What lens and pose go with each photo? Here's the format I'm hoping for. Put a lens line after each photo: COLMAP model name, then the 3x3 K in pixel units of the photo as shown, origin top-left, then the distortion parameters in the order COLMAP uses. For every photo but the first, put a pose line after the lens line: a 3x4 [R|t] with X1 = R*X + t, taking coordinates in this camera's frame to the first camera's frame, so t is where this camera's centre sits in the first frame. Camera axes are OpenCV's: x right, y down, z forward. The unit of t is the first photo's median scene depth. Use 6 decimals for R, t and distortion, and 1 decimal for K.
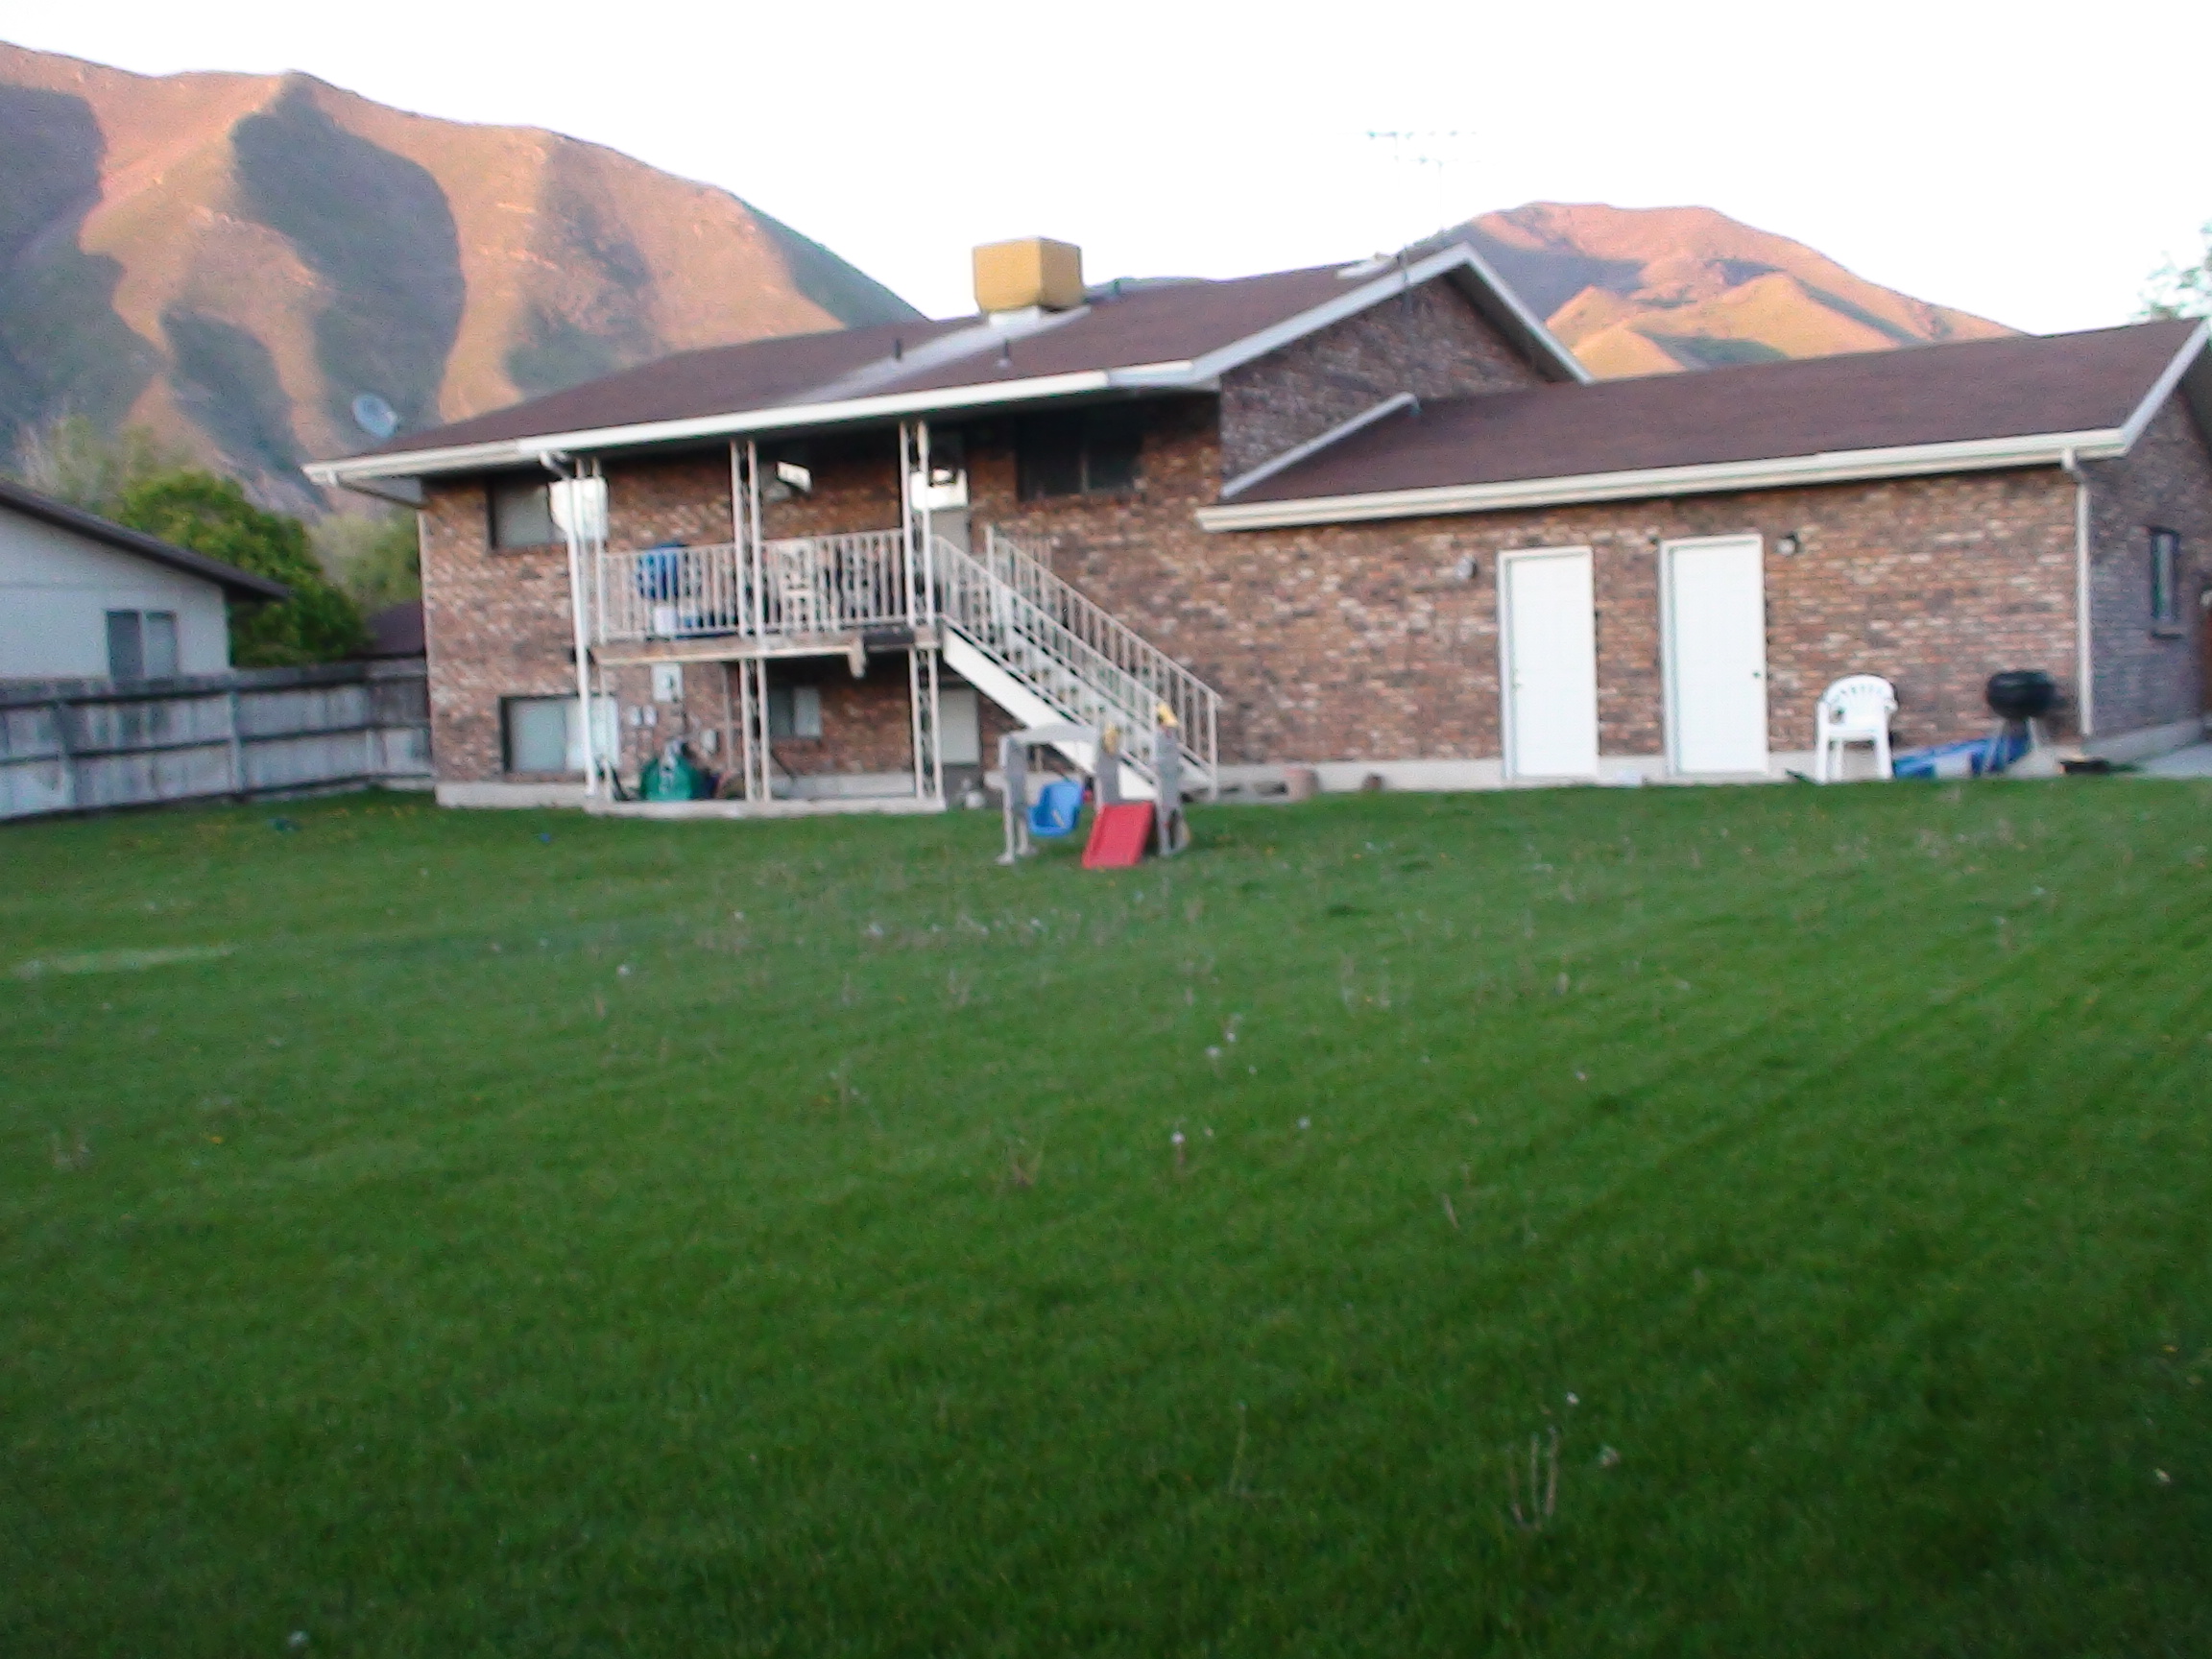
lens RADIAL K [[2460.4, 0, 1102.0], [0, 2460.4, 836.6], [0, 0, 1]] dist [0.054792, 0.000000]
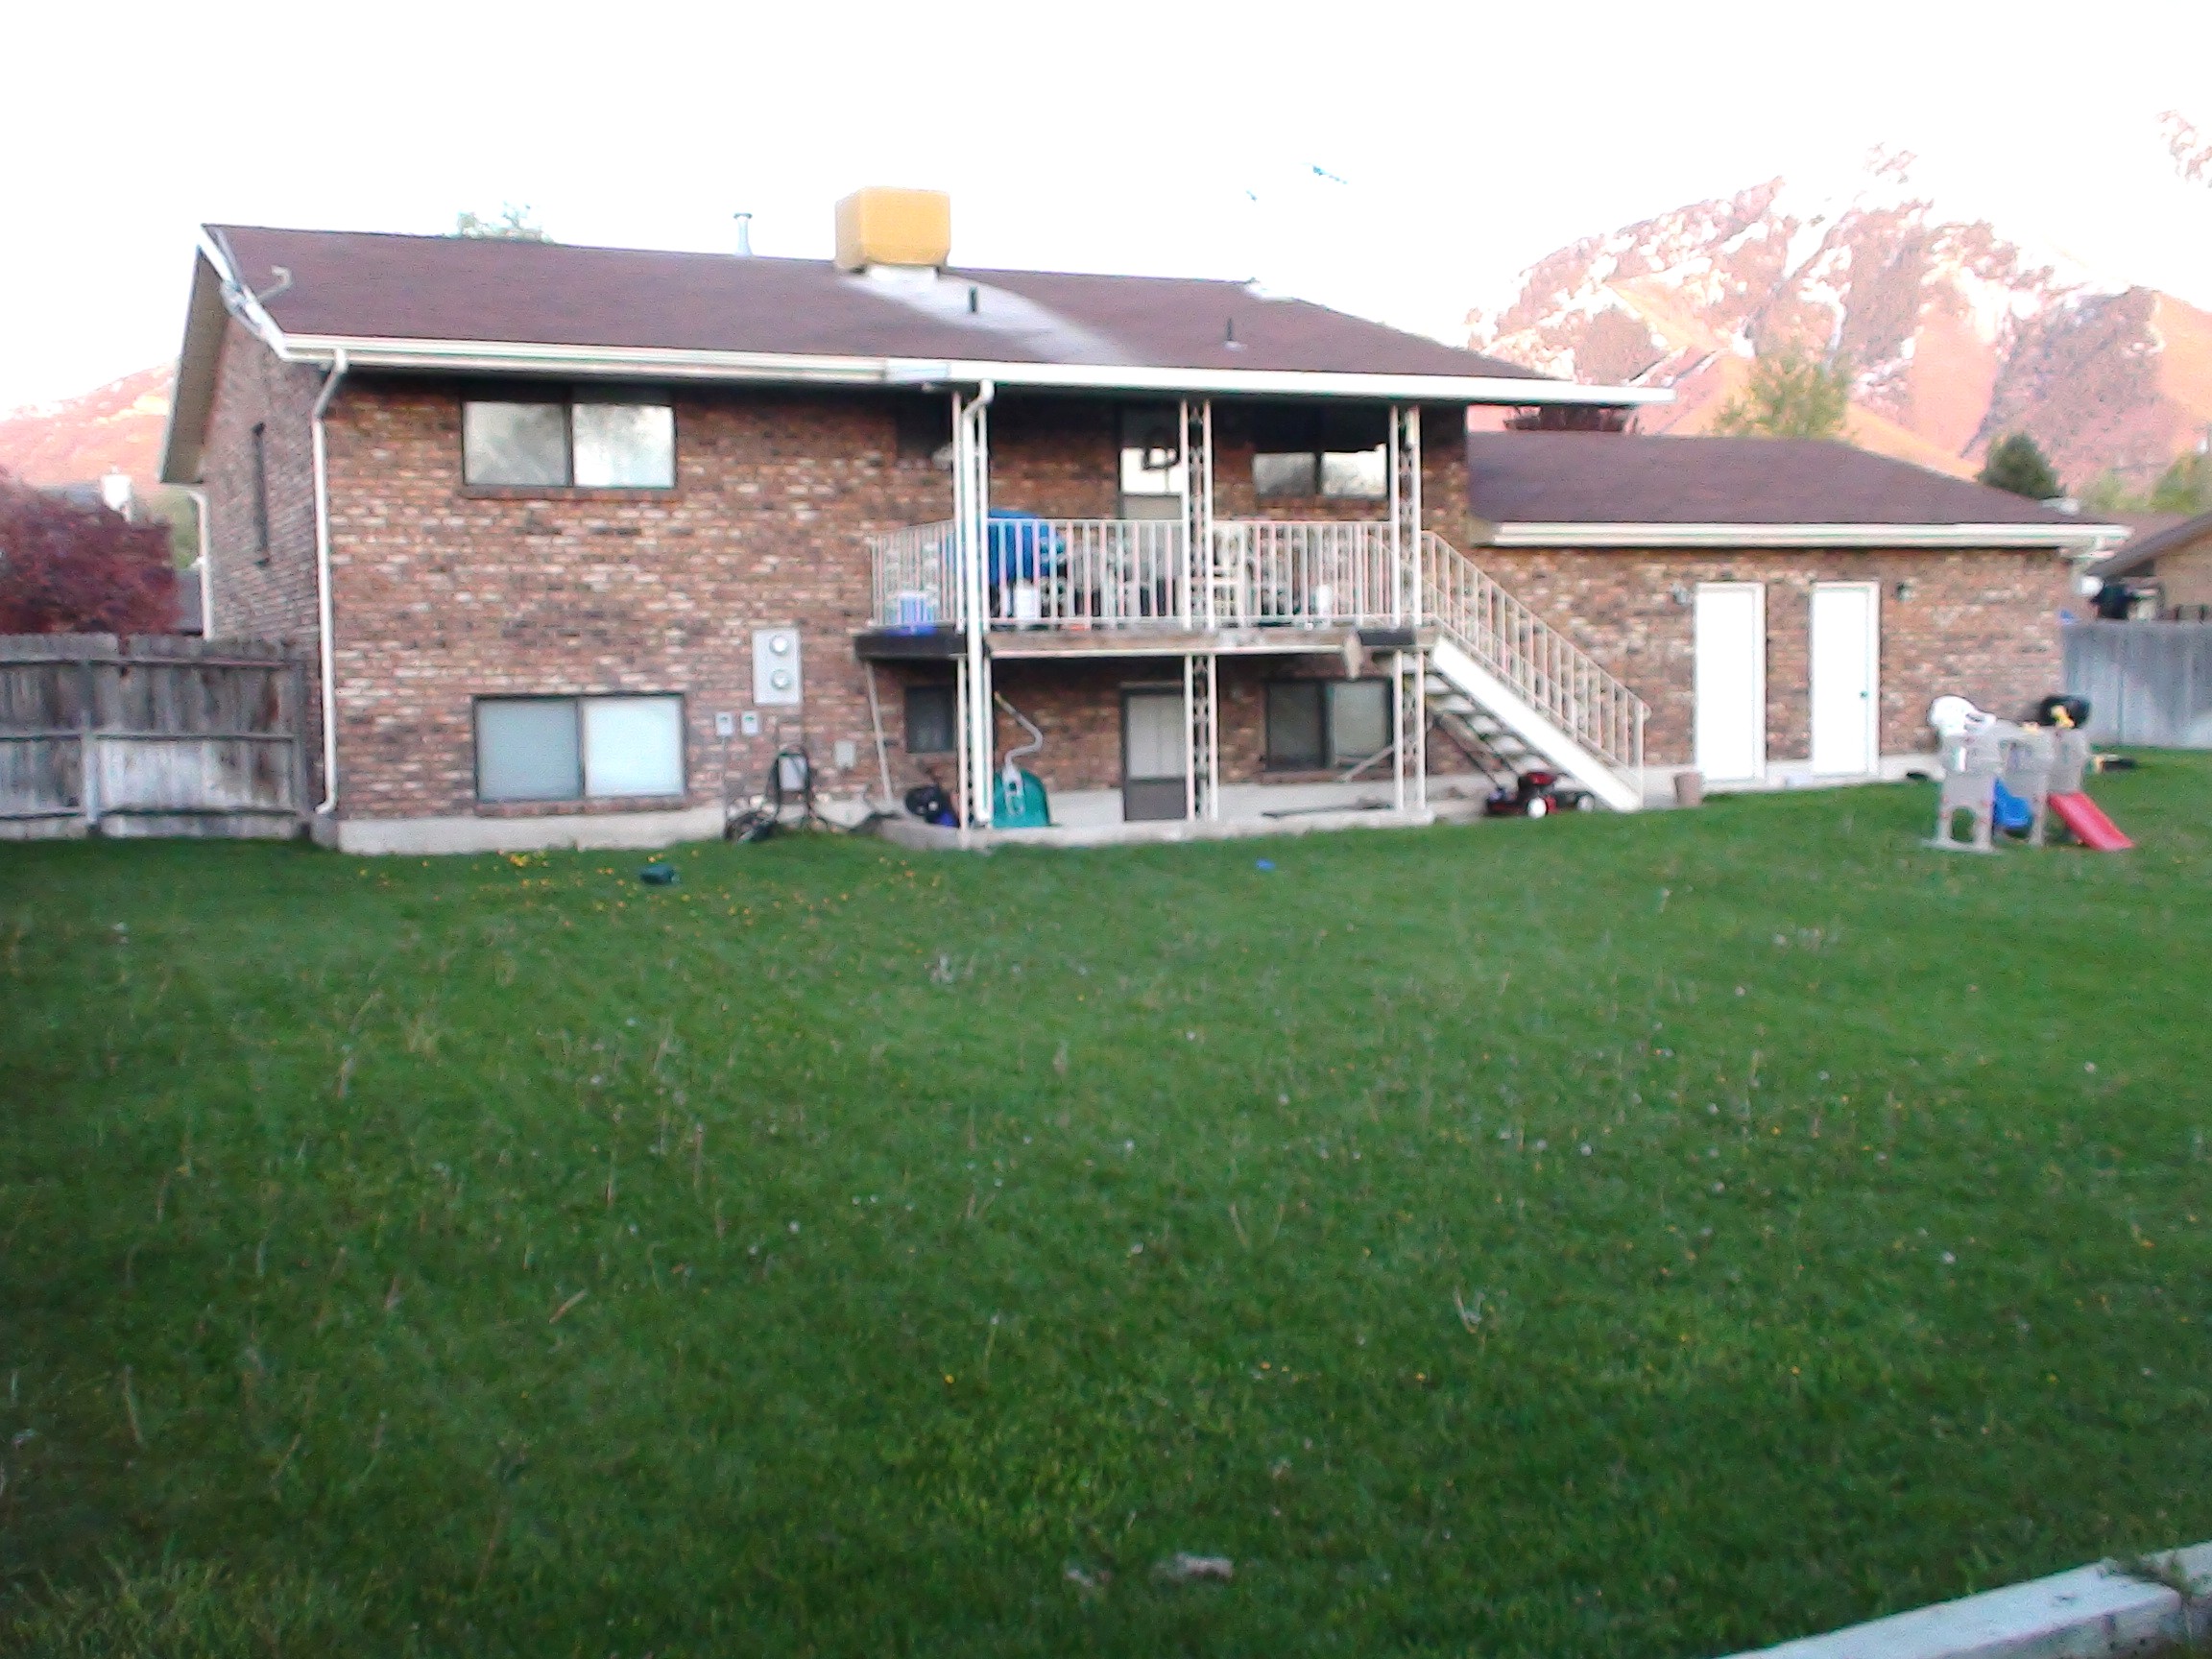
lens RADIAL K [[2460.4, 0, 1102.4], [0, 2460.4, 822.1], [0, 0, 1]] dist [0.054792, 0.000000]
pose [[0.566953, -0.021735, 0.823464, -0.914214], [0.043328, 0.999055, -0.003462, -0.012856], [-0.822610, 0.037642, 0.567359, 0.568498]]
